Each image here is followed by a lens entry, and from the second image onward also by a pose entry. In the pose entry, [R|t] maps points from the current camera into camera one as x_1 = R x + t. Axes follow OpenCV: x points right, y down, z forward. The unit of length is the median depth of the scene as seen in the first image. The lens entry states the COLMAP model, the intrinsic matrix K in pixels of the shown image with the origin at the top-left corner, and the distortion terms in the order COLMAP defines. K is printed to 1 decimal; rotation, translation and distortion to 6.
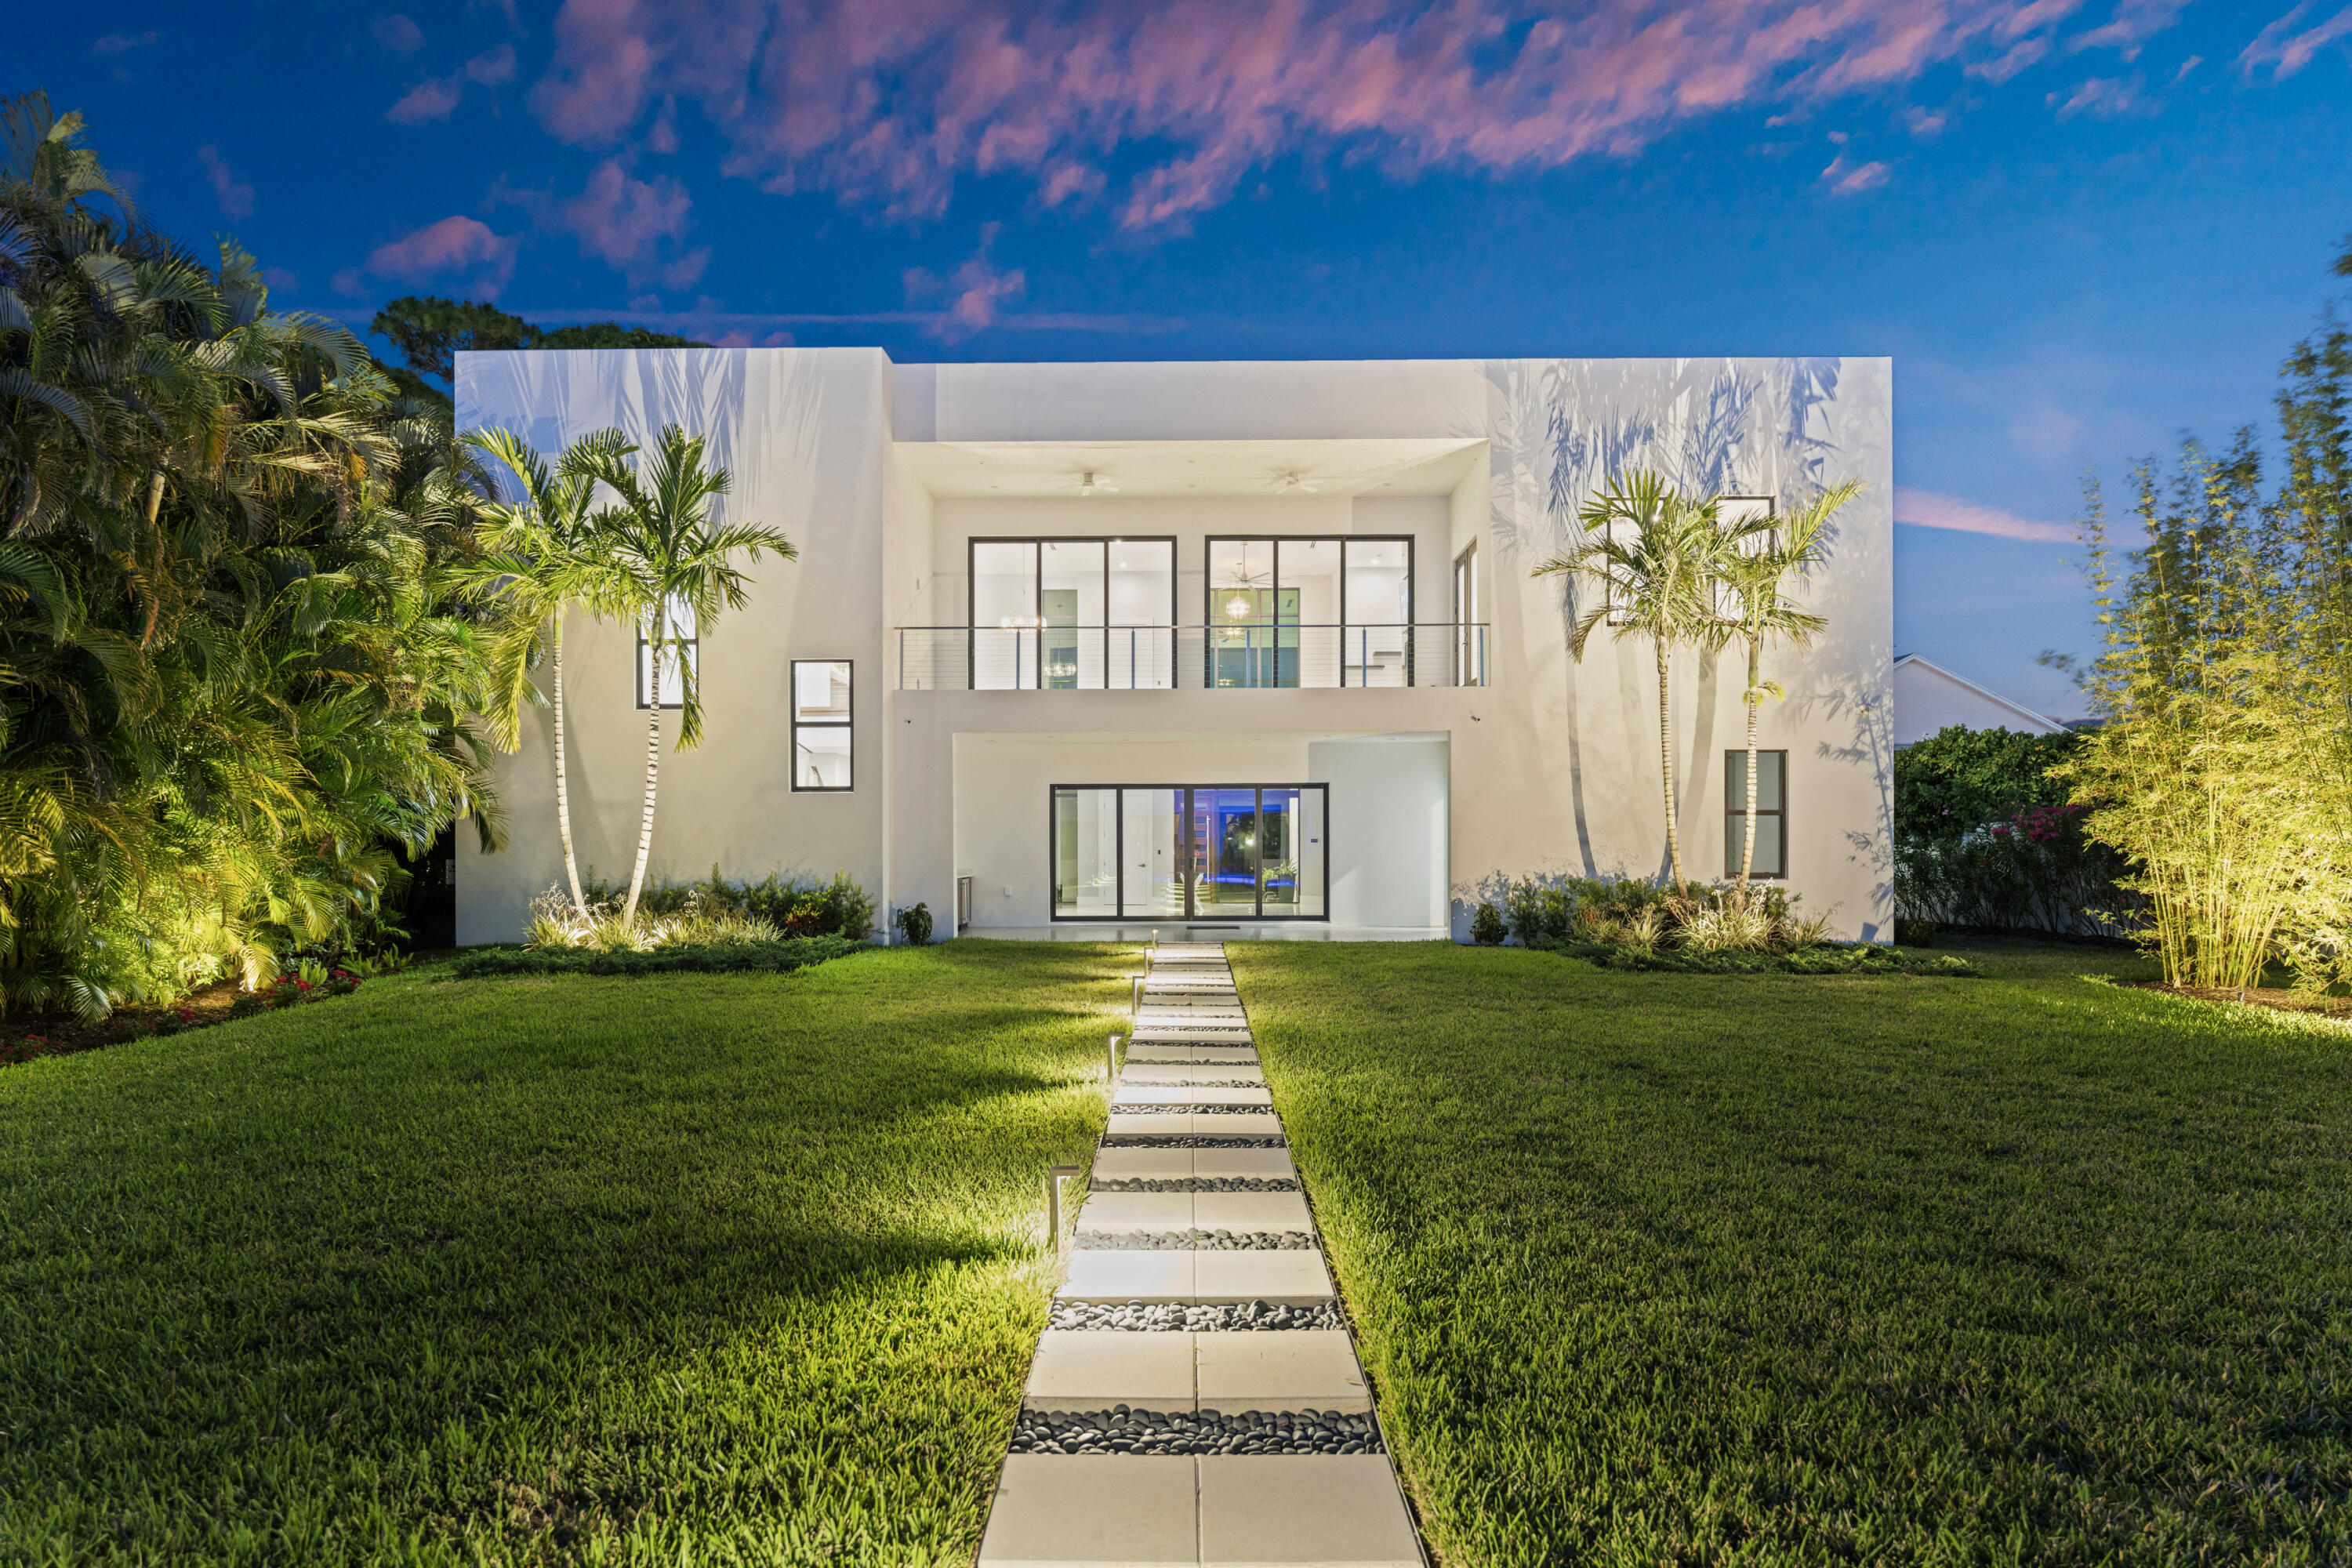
lens RADIAL K [[1254.4, 0, 1171.3], [0, 1254.4, 817.2], [0, 0, 1]] dist [0.046805, 0.000232]
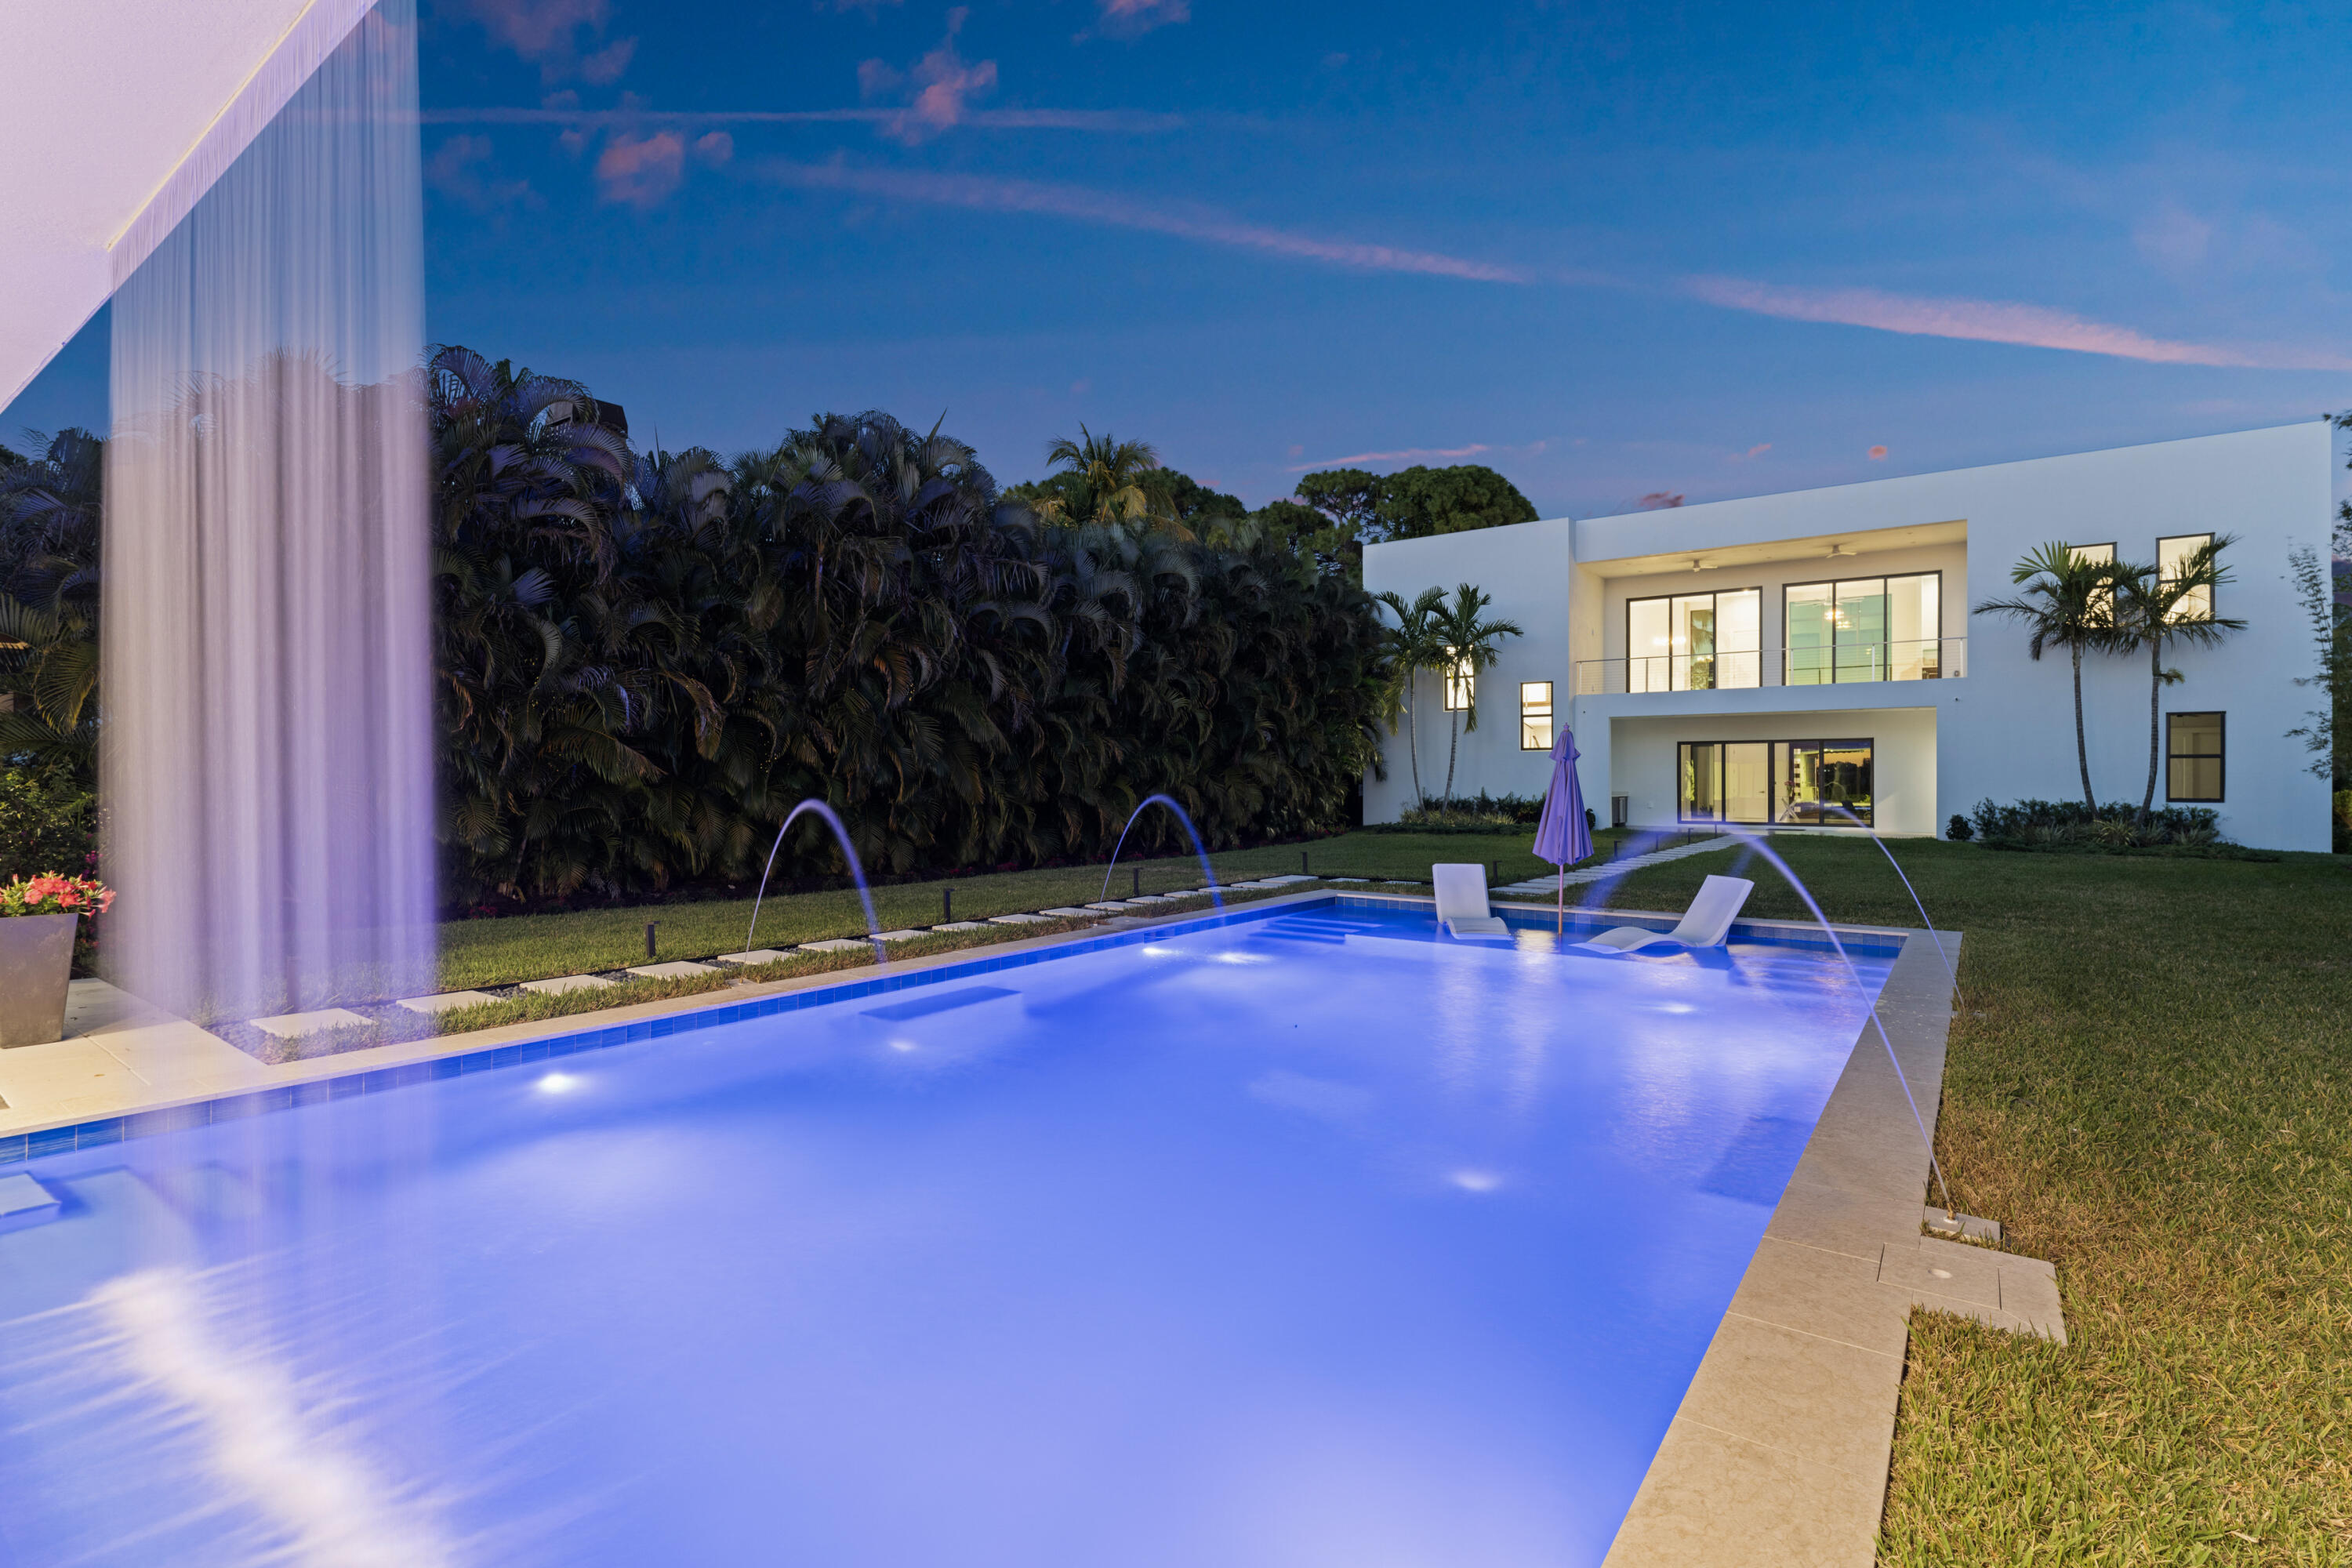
lens RADIAL K [[1099.5, 0, 1176.0], [0, 1099.5, 784.0], [0, 0, 1]] dist [0.001873, 0.000127]
pose [[0.815164, 0.004680, -0.579212, 0.248153], [0.009549, 0.999723, 0.021518, -0.010989], [0.579152, -0.023071, 0.814893, -0.694489]]
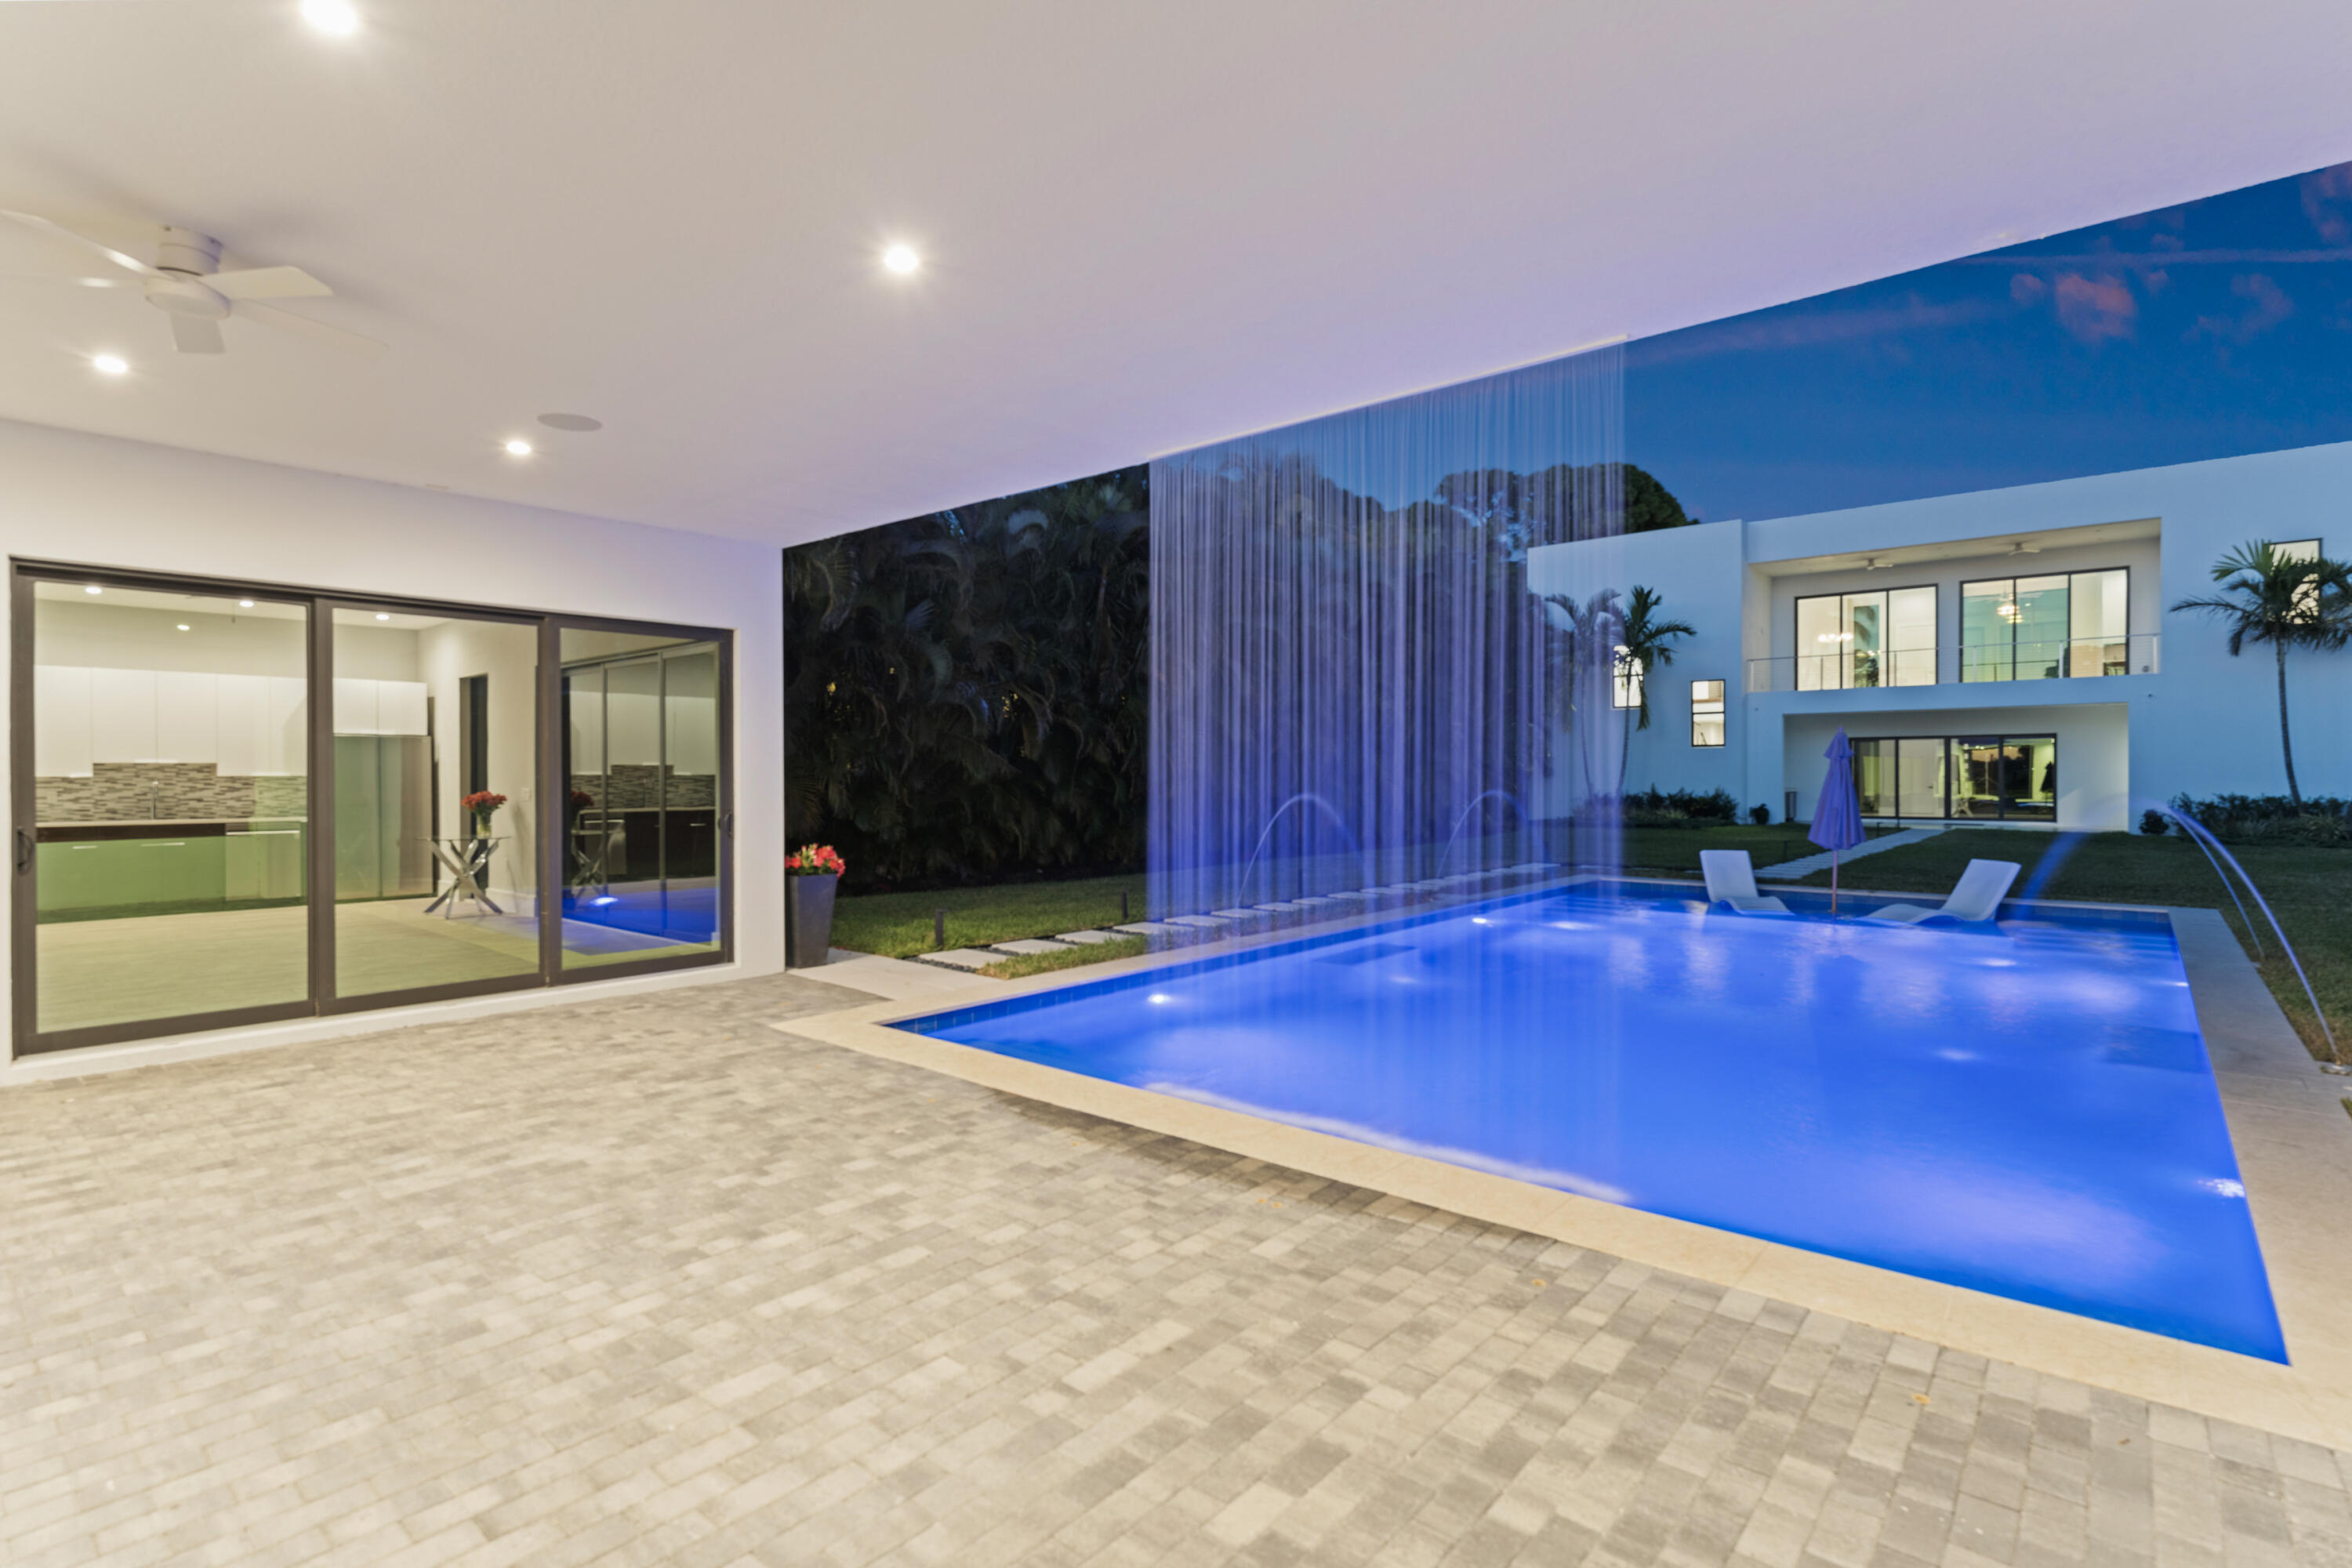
lens RADIAL K [[1120.1, 0, 1176.0], [0, 1120.1, 784.0], [0, 0, 1]] dist [0.000135, 0.000123]
pose [[0.771576, 0.004740, -0.636120, 0.197156], [0.013183, 0.999638, 0.023439, -0.014994], [0.636001, -0.026471, 0.771234, -0.886392]]
